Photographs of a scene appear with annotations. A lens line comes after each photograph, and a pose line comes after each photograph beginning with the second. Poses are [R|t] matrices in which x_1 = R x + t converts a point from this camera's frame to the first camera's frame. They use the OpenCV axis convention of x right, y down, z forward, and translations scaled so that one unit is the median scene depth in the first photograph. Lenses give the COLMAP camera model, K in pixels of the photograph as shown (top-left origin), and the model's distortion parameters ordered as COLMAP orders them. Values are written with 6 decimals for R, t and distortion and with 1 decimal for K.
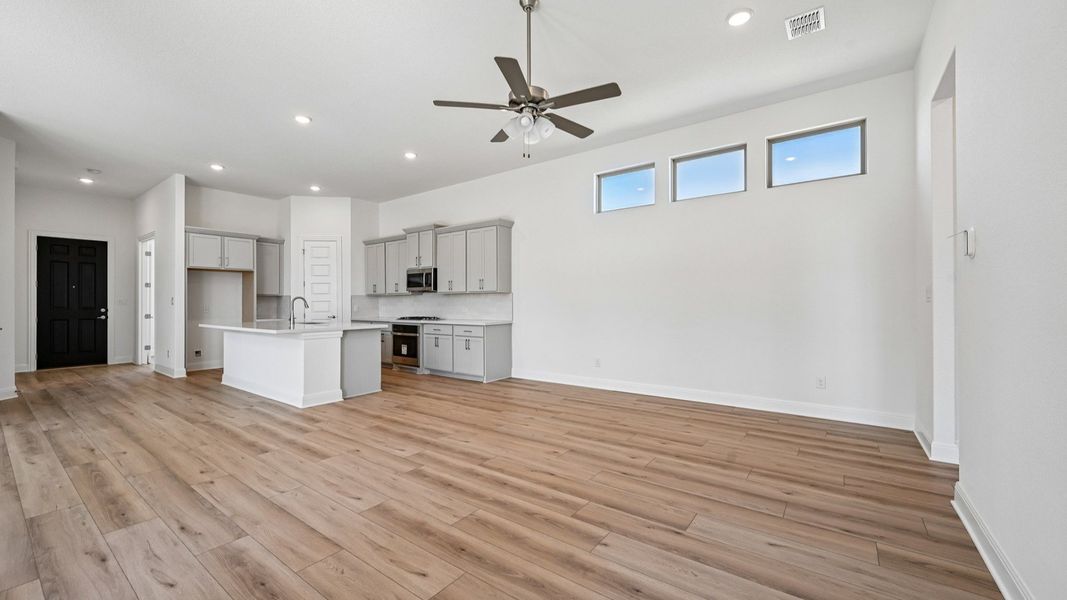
lens RADIAL K [[417.4, 0, 535.4], [0, 417.4, 302.9], [0, 0, 1]] dist [-0.000118, -0.000106]
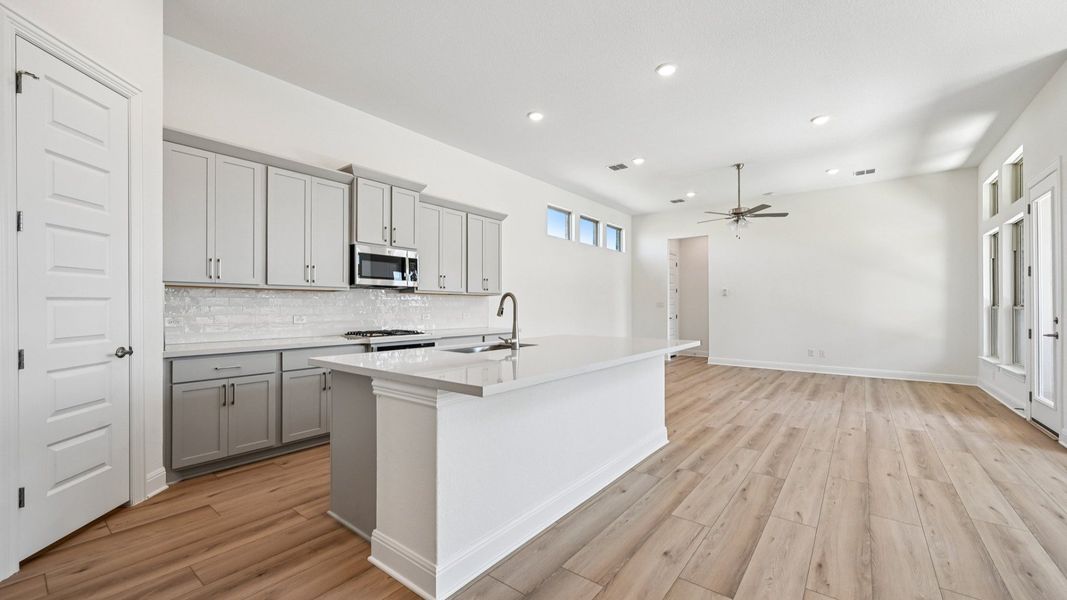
lens RADIAL K [[417.4, 0, 532.8], [0, 417.4, 306.7], [0, 0, 1]] dist [-0.000118, -0.000106]
pose [[0.031682, 0.002957, 0.999494, -0.900647], [-0.000894, 0.999995, -0.002931, 0.002128], [-0.999498, -0.000801, 0.031684, 0.821212]]
